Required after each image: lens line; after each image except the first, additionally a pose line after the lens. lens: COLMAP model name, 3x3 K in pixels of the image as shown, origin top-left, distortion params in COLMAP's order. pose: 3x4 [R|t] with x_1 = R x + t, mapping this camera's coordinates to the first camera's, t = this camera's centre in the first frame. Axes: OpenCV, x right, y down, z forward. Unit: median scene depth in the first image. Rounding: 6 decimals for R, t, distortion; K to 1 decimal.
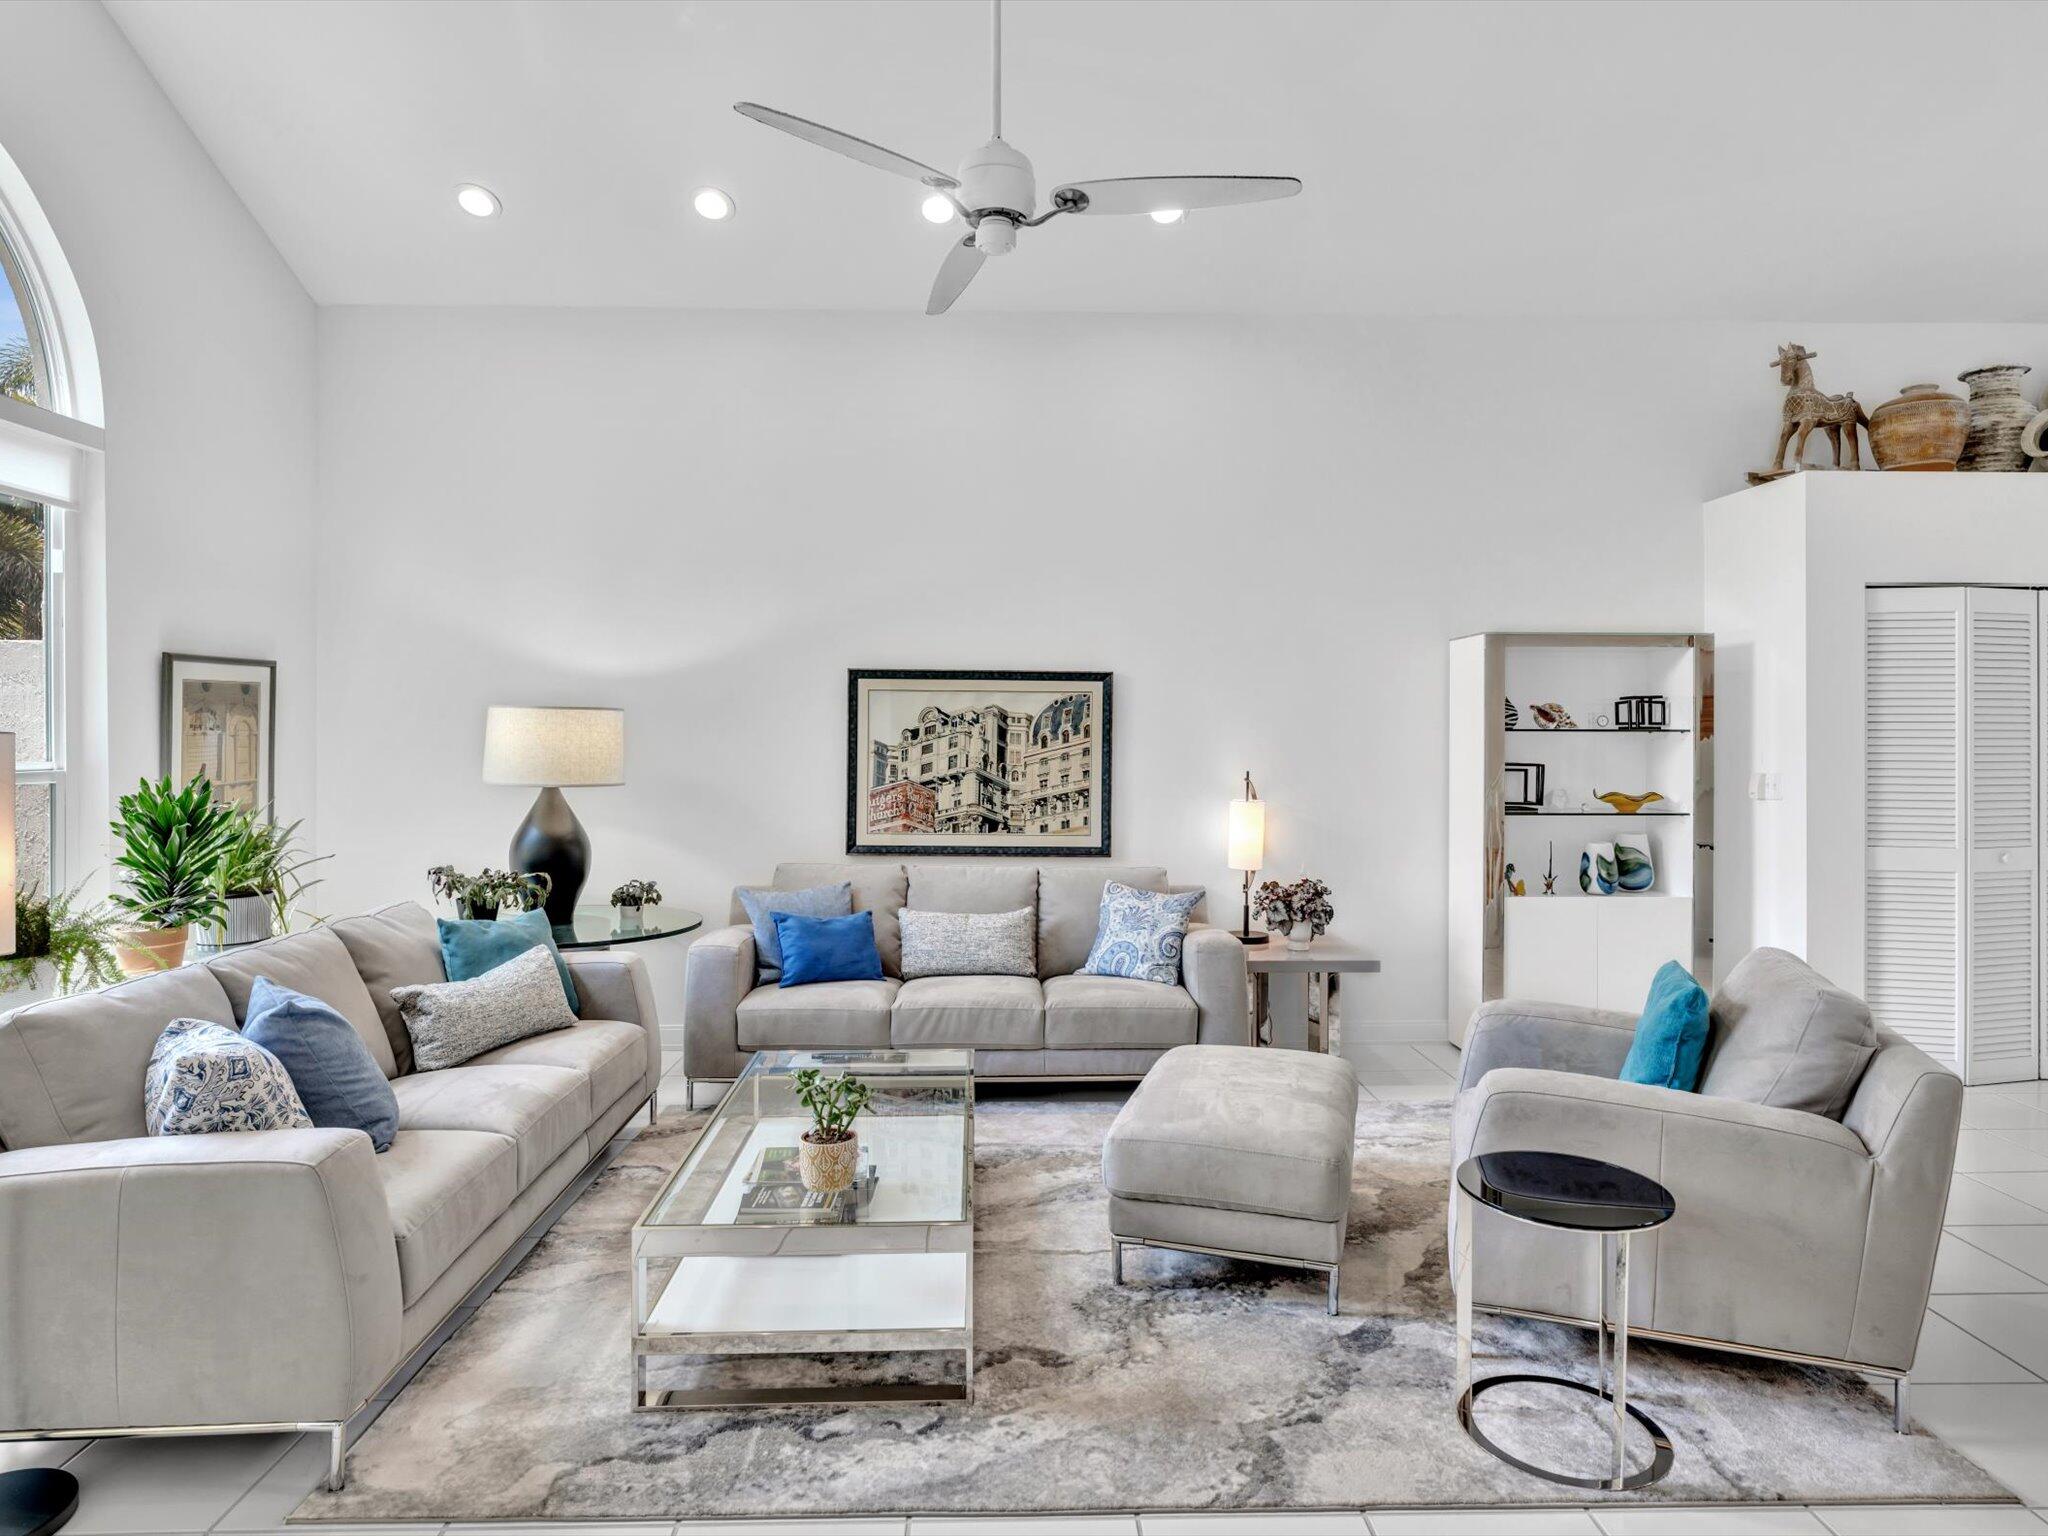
lens RADIAL K [[1183.1, 0, 1018.0], [0, 1183.1, 737.4], [0, 0, 1]] dist [-0.004210, 0.000213]
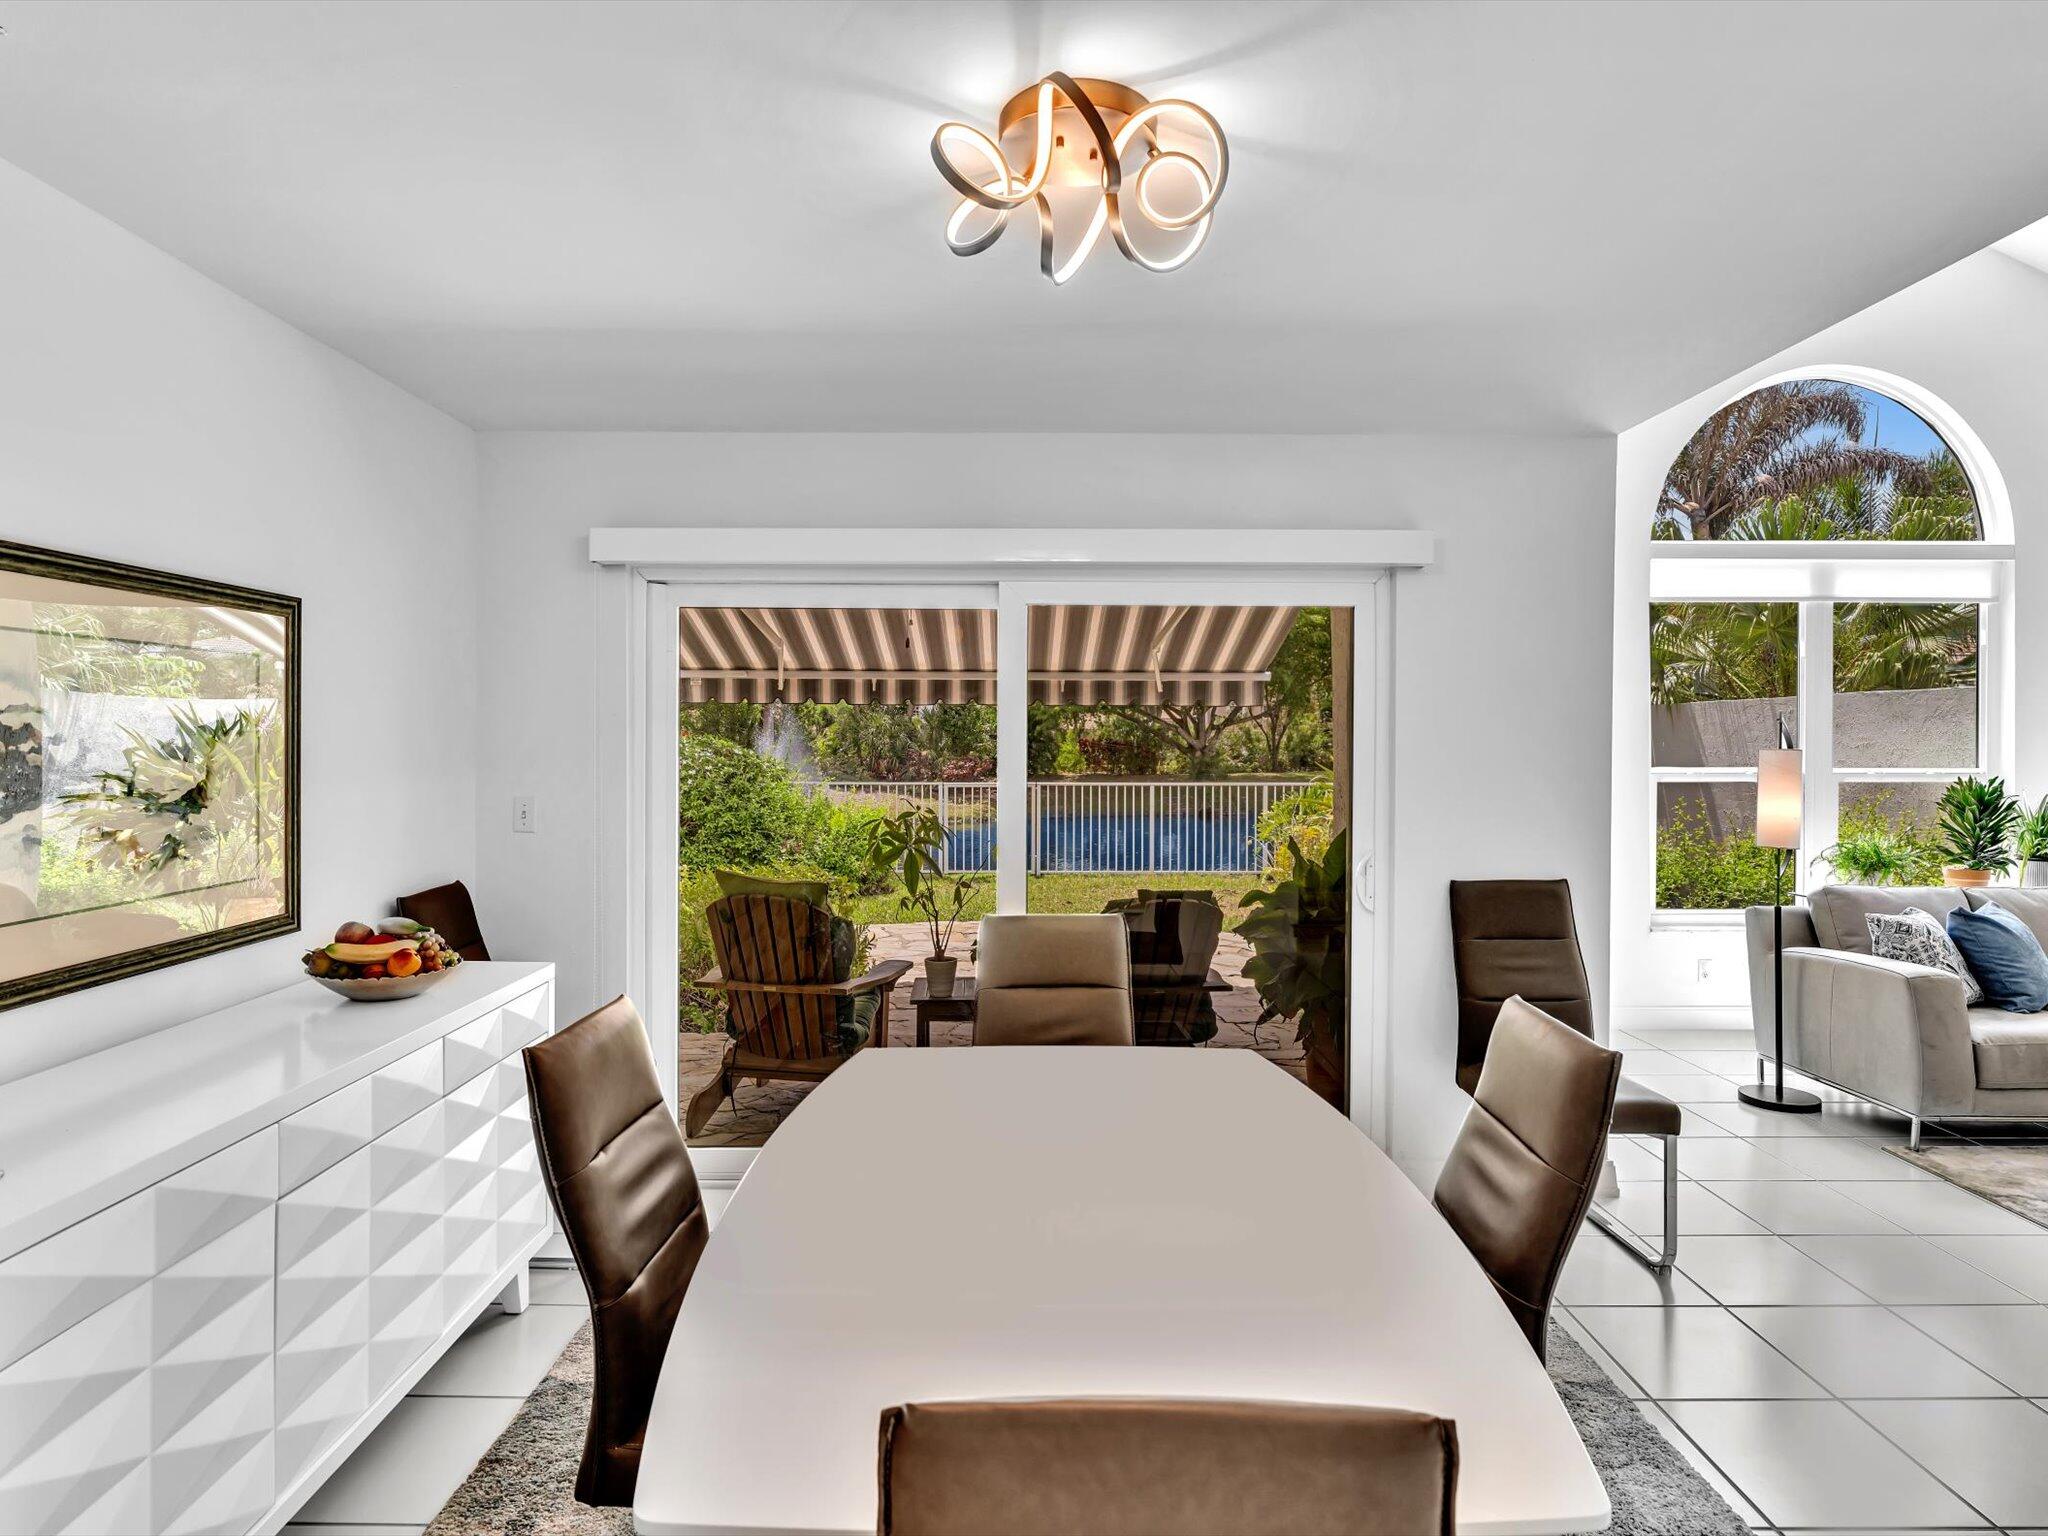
lens RADIAL K [[1150.7, 0, 1029.7], [0, 1150.7, 756.5], [0, 0, 1]] dist [-0.006327, 0.004710]
pose [[-0.017493, 0.011256, -0.999784, 0.544294], [-0.005400, 0.999921, 0.011352, -0.003142], [0.999832, 0.005598, -0.017430, -0.165171]]
